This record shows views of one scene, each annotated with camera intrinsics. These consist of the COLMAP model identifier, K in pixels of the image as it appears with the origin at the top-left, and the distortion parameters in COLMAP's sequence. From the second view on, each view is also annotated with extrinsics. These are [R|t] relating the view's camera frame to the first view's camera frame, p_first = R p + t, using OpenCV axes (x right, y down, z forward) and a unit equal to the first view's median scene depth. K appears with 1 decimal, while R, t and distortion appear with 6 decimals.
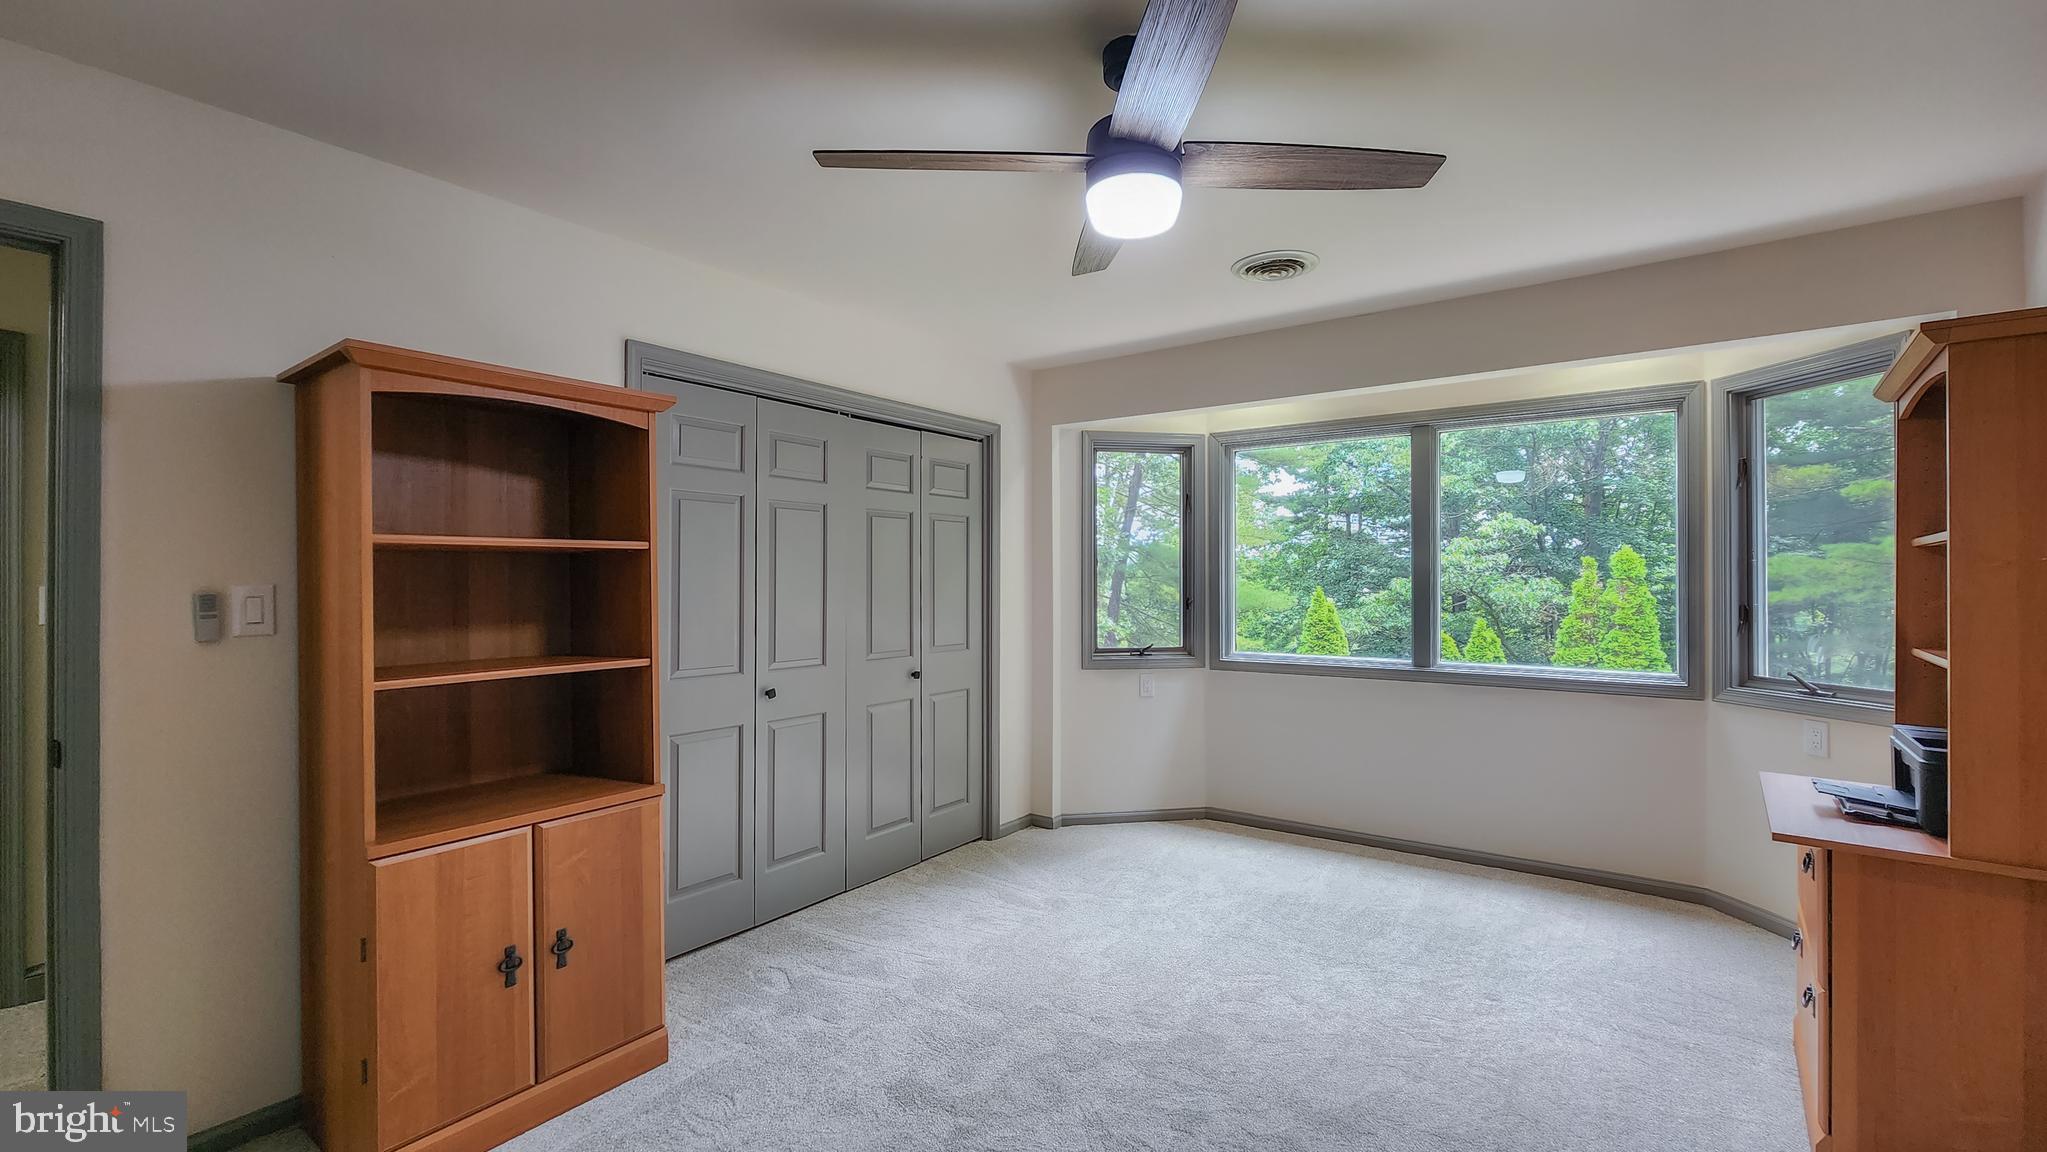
lens RADIAL K [[891.1, 0, 1025.1], [0, 891.1, 569.0], [0, 0, 1]] dist [0.002547, -0.000276]
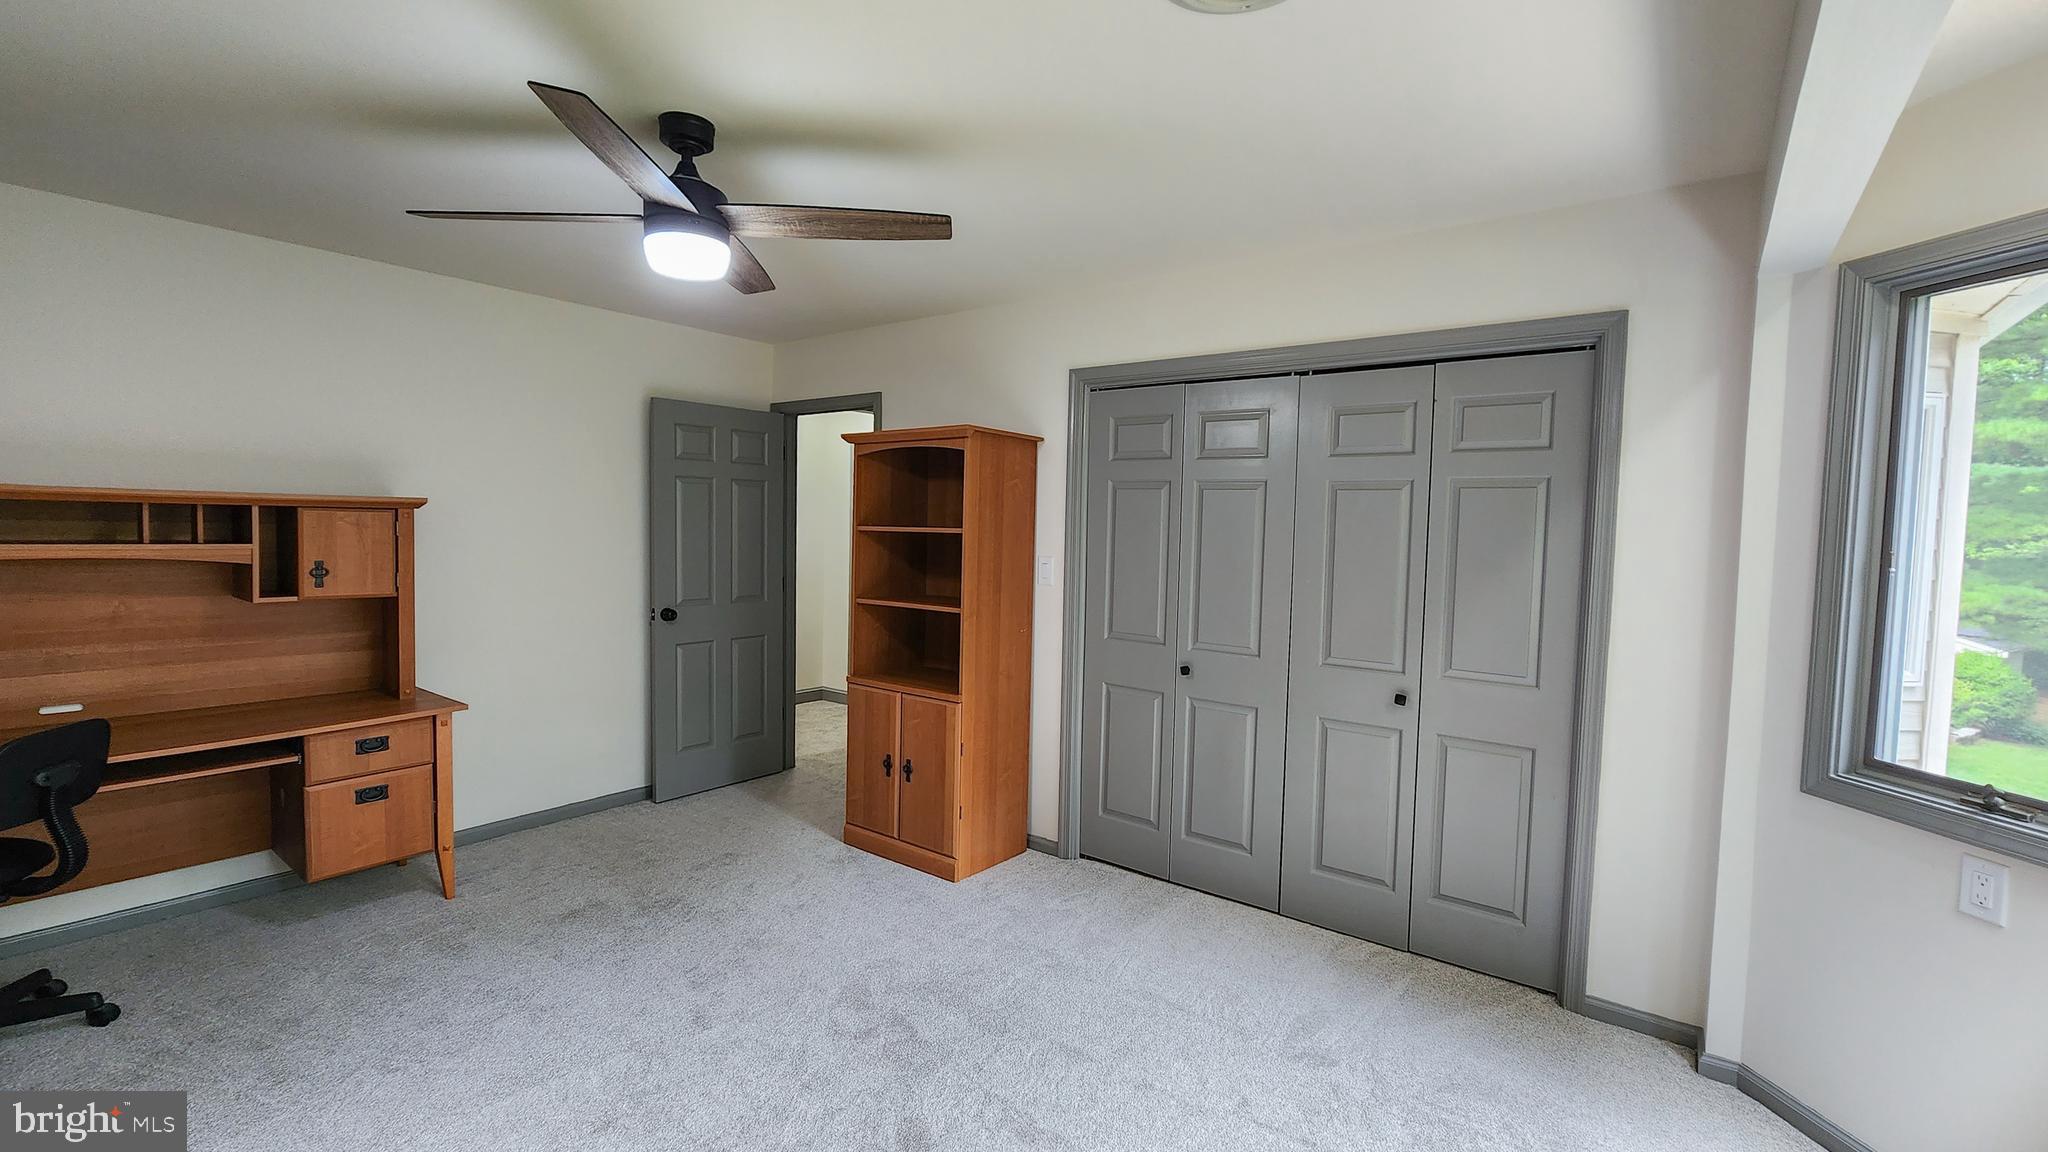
lens RADIAL K [[838.4, 0, 1027.0], [0, 838.4, 581.8], [0, 0, 1]] dist [-0.005096, 0.000475]
pose [[-0.024080, 0.055381, -0.998175, 0.750855], [-0.018269, 0.998273, 0.055827, -0.016883], [0.999543, 0.019579, -0.023027, 0.910303]]
